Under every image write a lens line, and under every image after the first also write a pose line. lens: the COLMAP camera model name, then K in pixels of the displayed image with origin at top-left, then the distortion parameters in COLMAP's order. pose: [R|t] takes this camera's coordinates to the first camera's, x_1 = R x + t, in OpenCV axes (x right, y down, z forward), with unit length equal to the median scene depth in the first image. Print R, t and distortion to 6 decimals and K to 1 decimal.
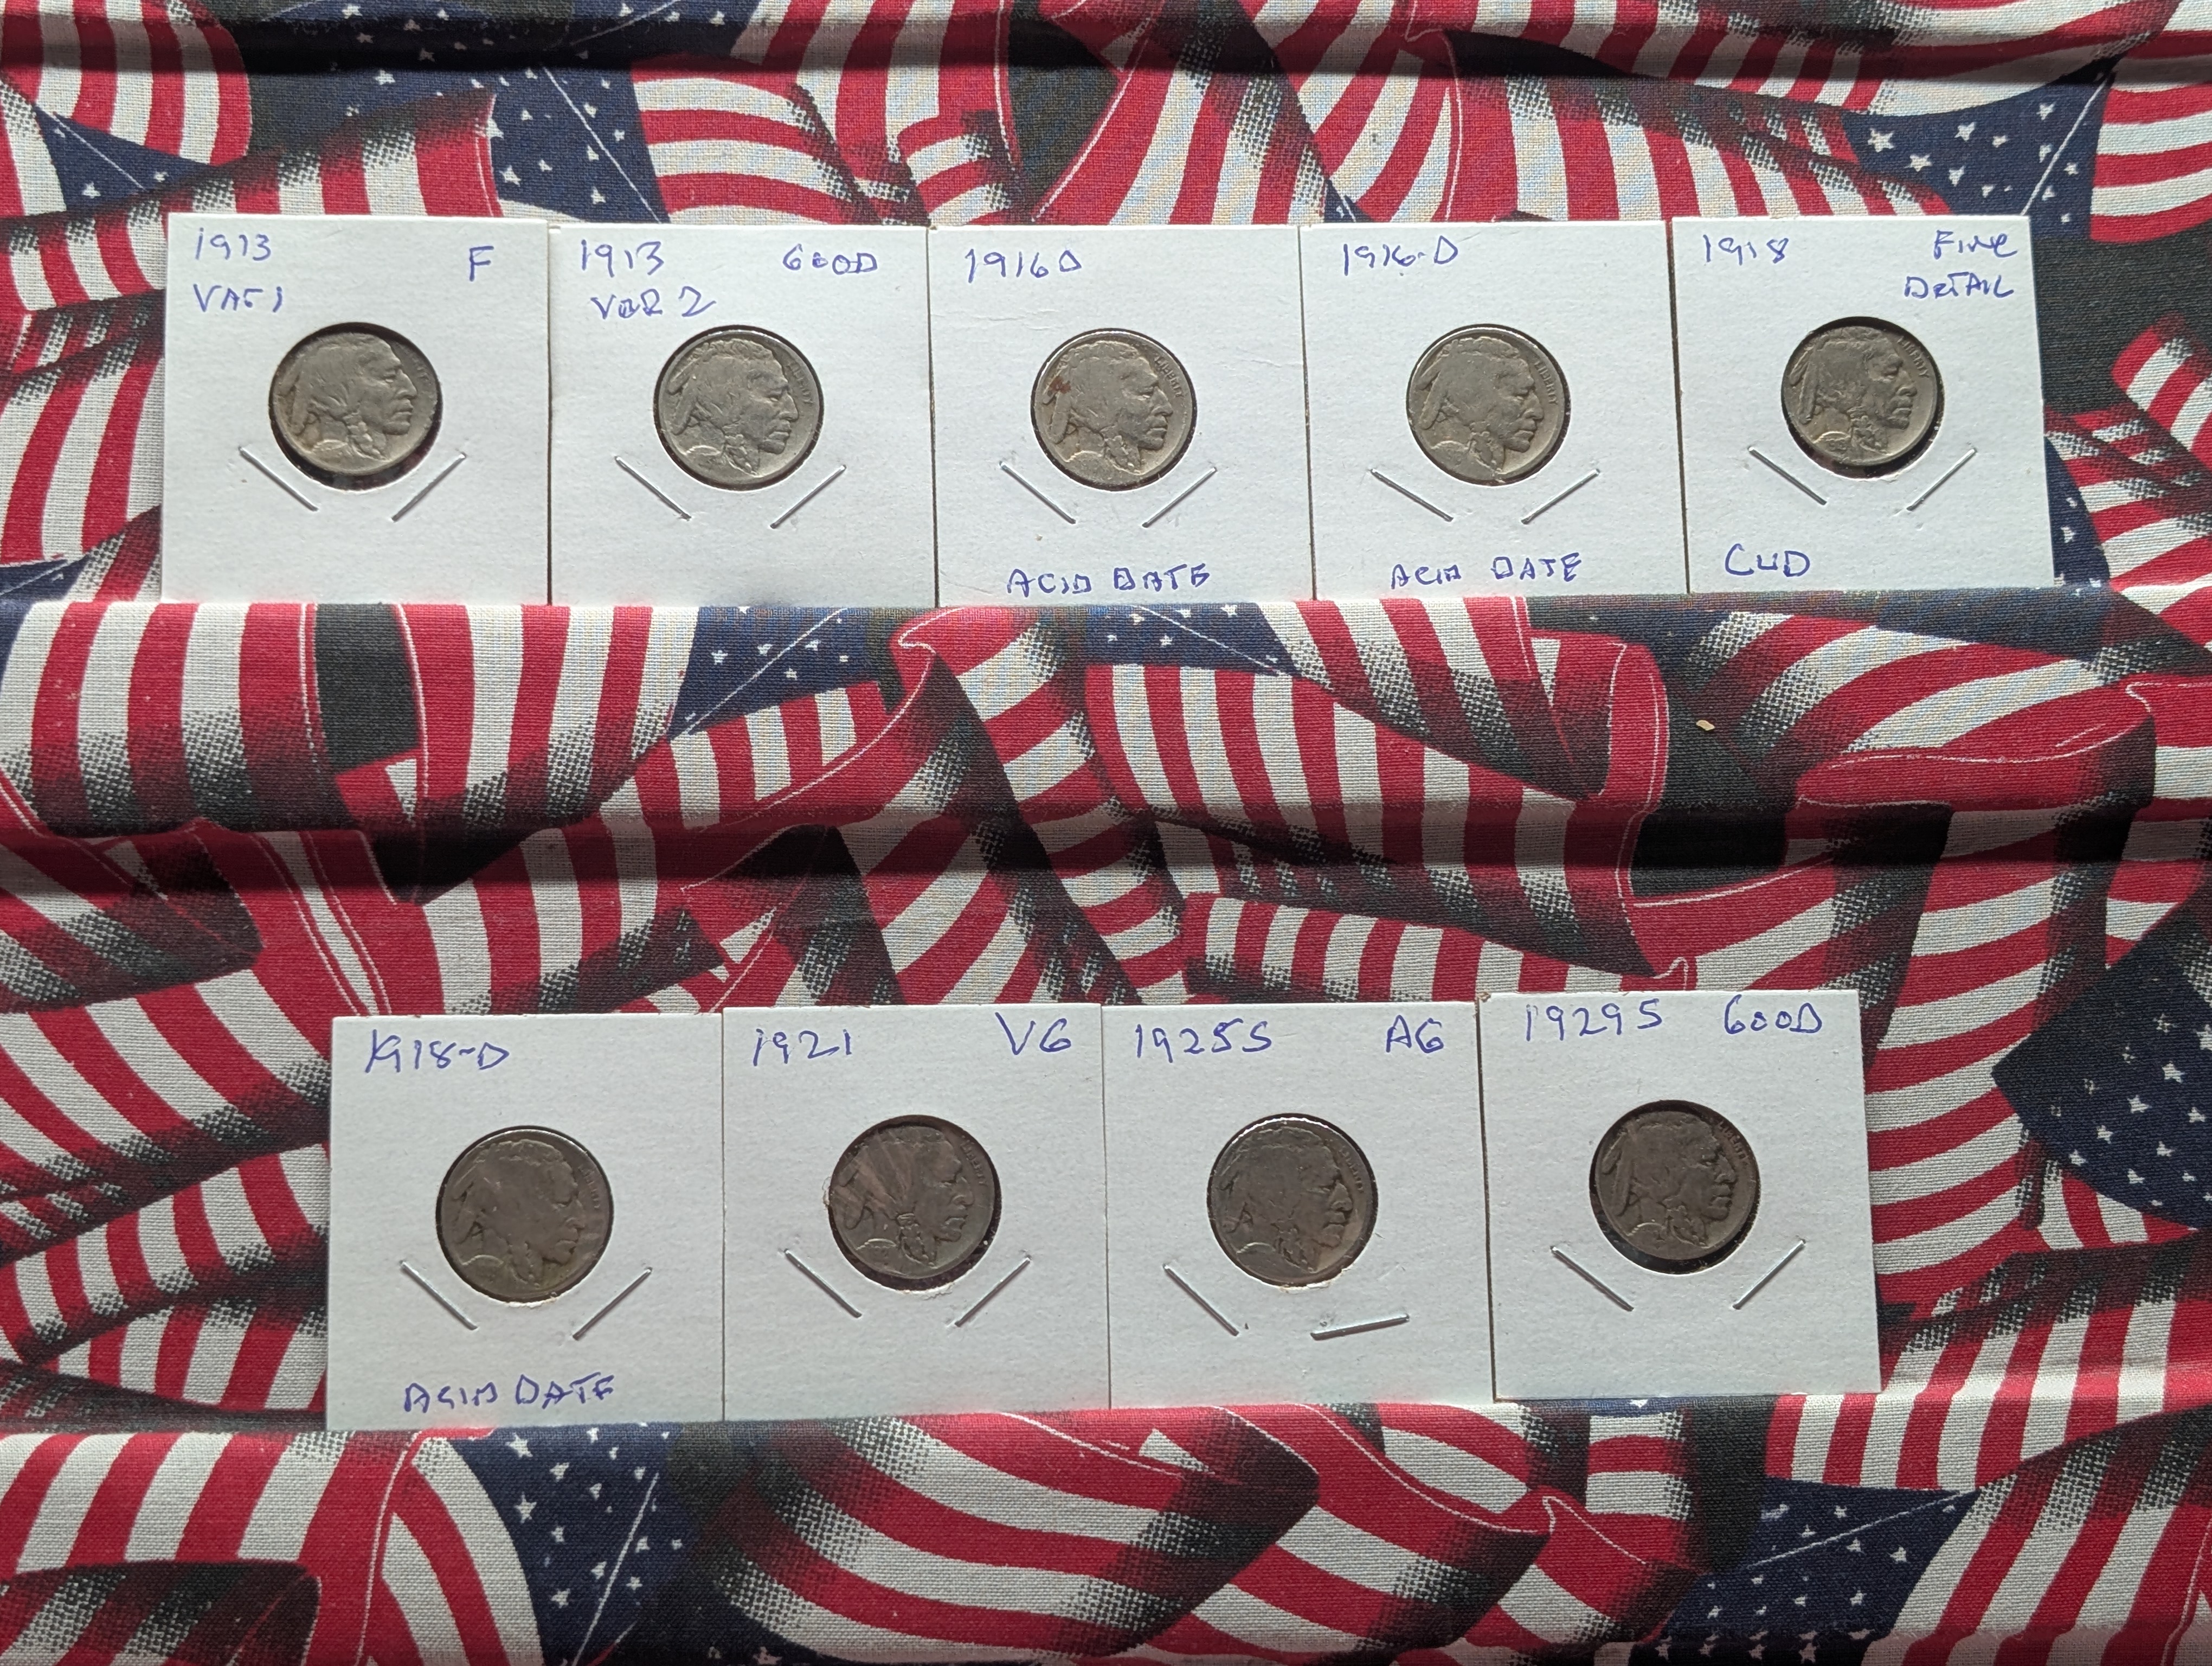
lens RADIAL K [[3263.4, 0, 1104.0], [0, 3263.4, 843.1], [0, 0, 1]] dist [0.170503, -1.026802]
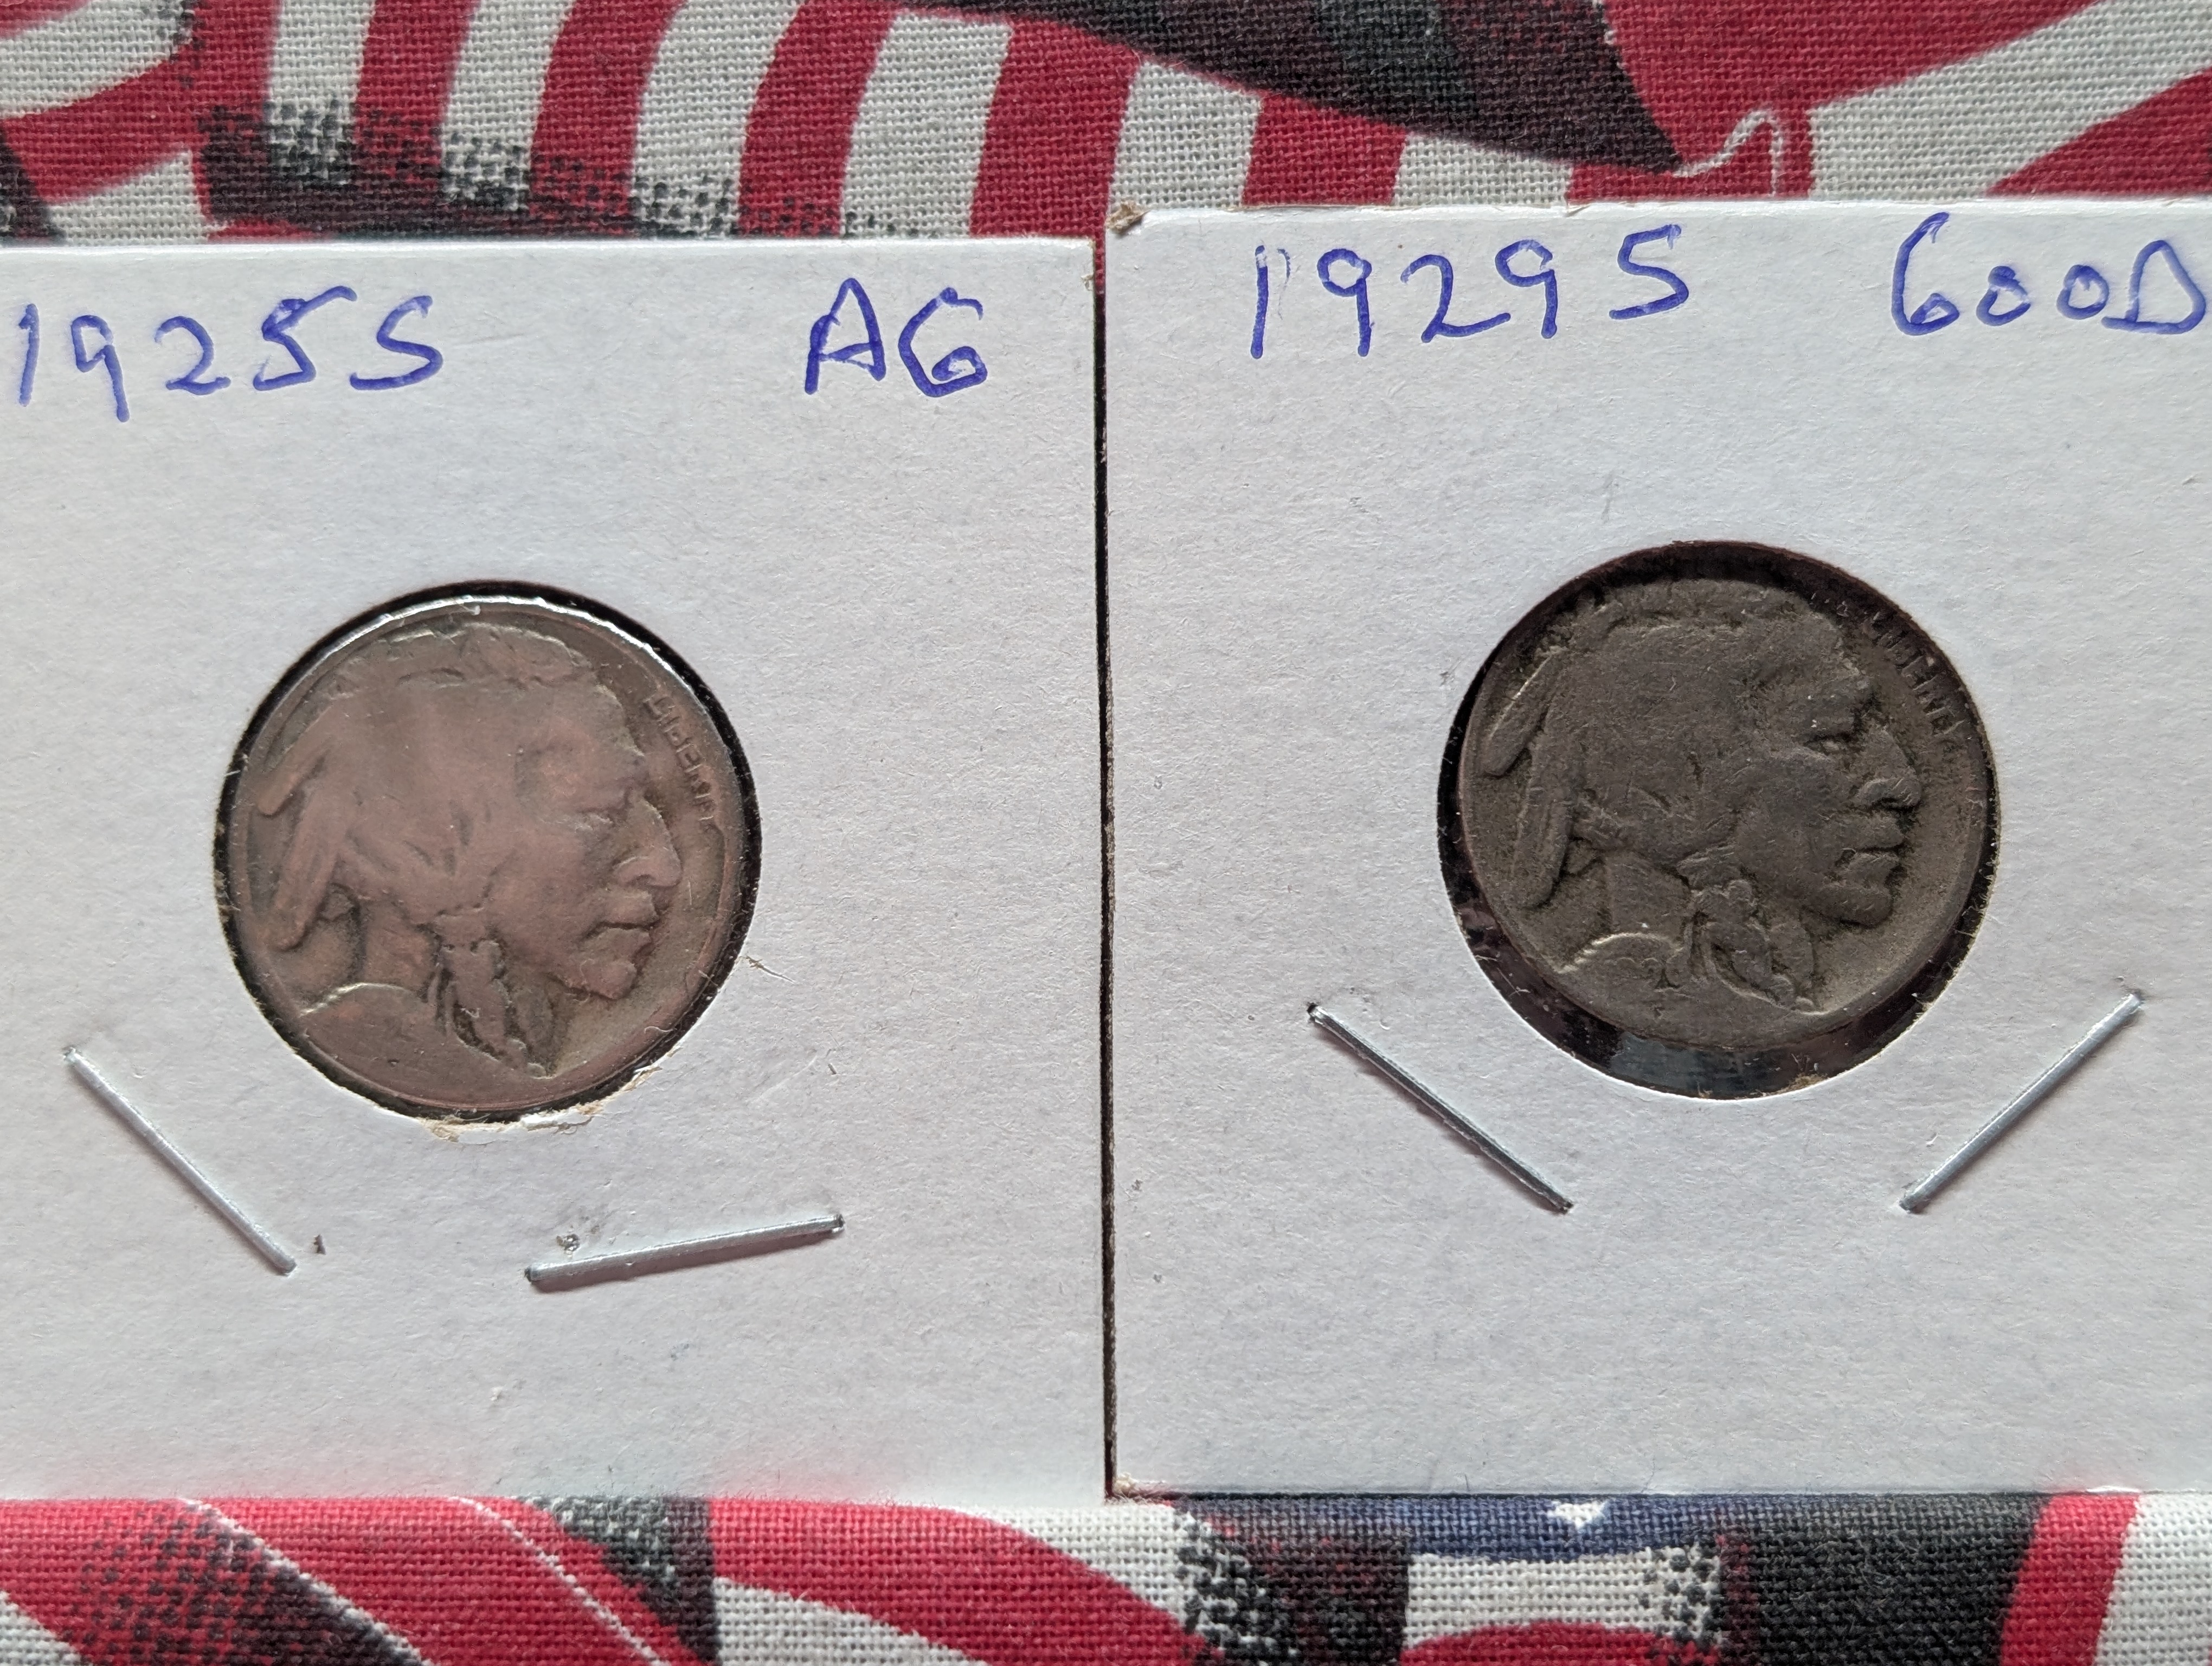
lens RADIAL K [[3263.4, 0, 1104.0], [0, 3263.4, 843.1], [0, 0, 1]] dist [0.170503, -1.026802]
pose [[0.994707, 0.005893, -0.102586, 0.152168], [-0.001741, 0.999177, 0.040517, 0.097254], [0.102740, -0.040124, 0.993899, 0.704172]]
